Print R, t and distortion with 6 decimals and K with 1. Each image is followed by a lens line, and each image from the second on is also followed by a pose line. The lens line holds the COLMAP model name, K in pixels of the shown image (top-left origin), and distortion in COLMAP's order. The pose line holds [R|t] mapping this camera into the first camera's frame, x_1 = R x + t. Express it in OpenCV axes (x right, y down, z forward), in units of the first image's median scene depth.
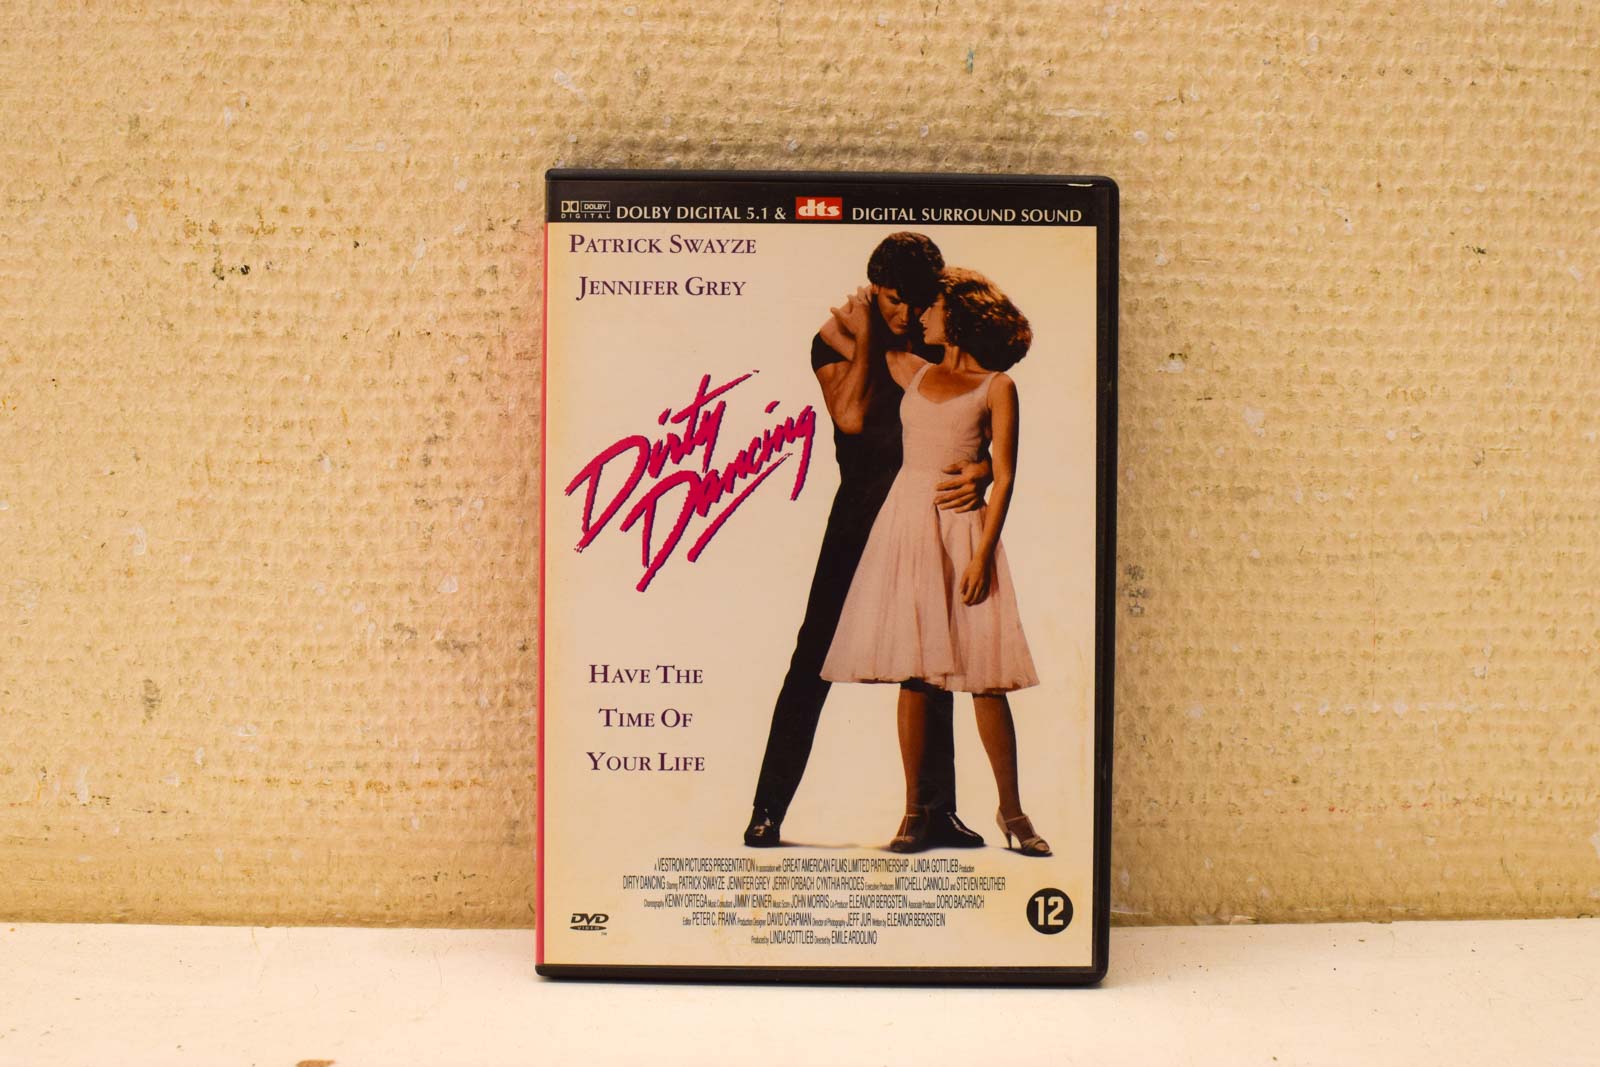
lens RADIAL K [[2434.1, 0, 803.7], [0, 2434.1, 527.3], [0, 0, 1]] dist [-0.155649, 0.000000]
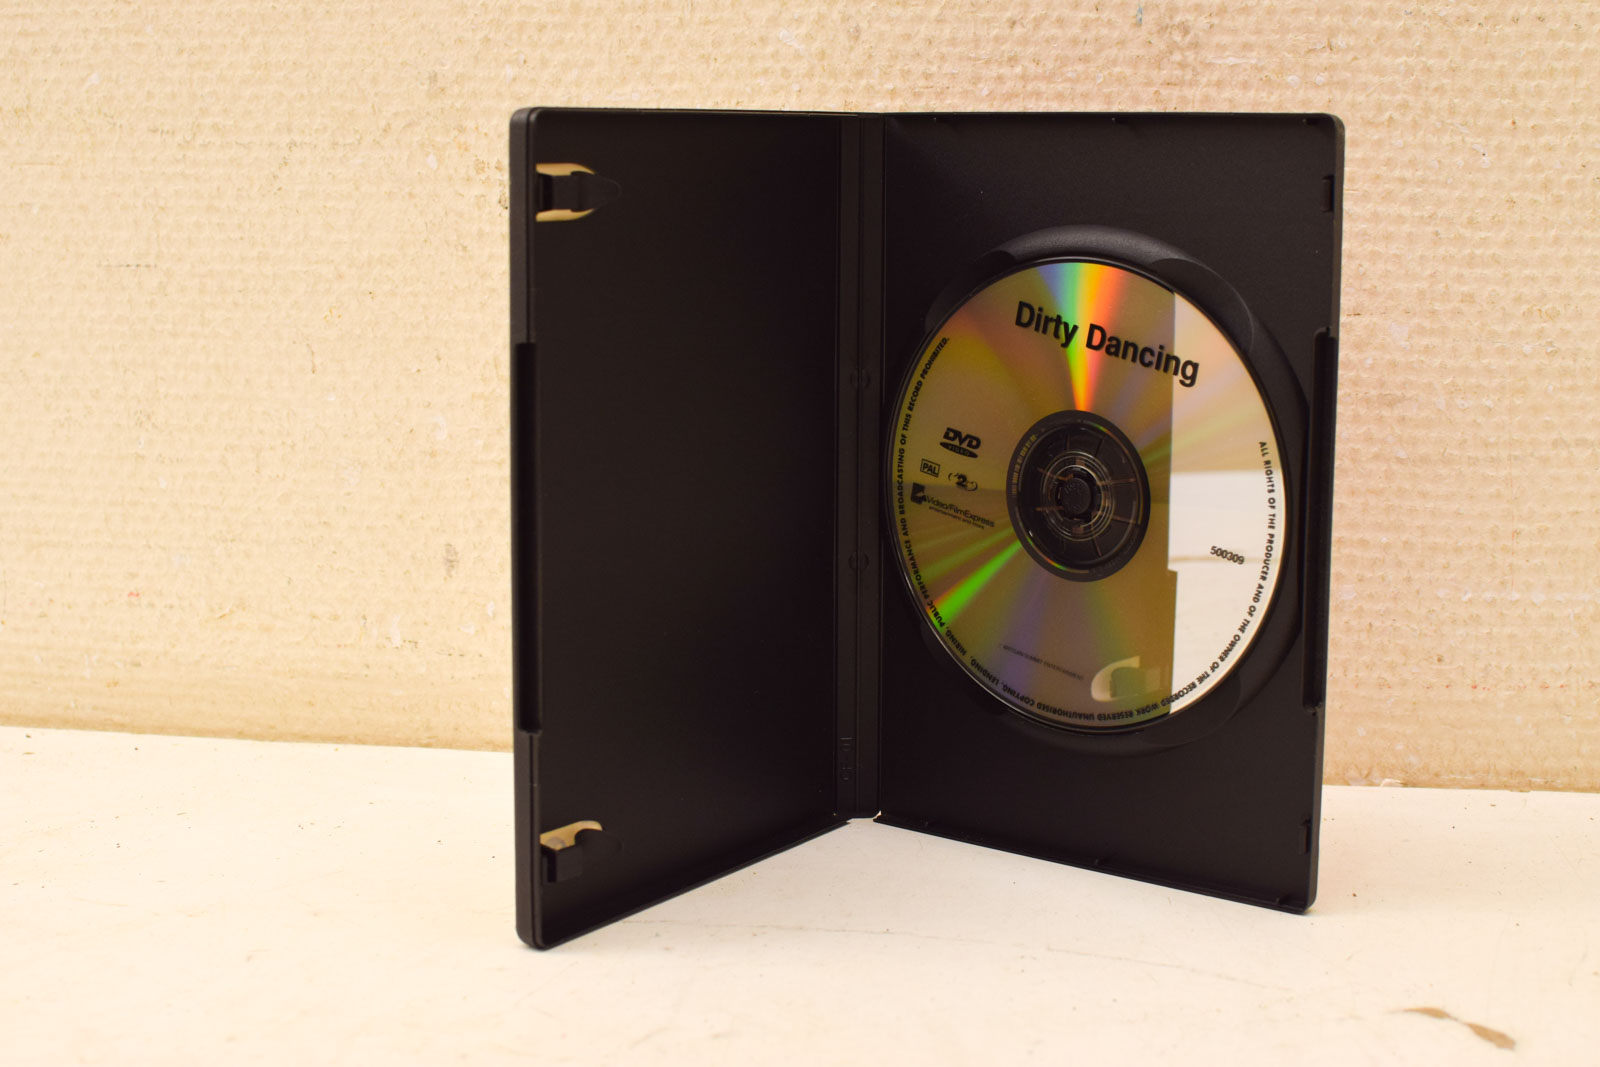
lens RADIAL K [[2434.1, 0, 796.7], [0, 2434.1, 536.9], [0, 0, 1]] dist [-0.155649, 0.000000]
pose [[0.996678, -0.006641, -0.081167, -0.001485], [0.008054, 0.999821, 0.017094, 0.031823], [0.081039, -0.017691, 0.996554, -0.148174]]
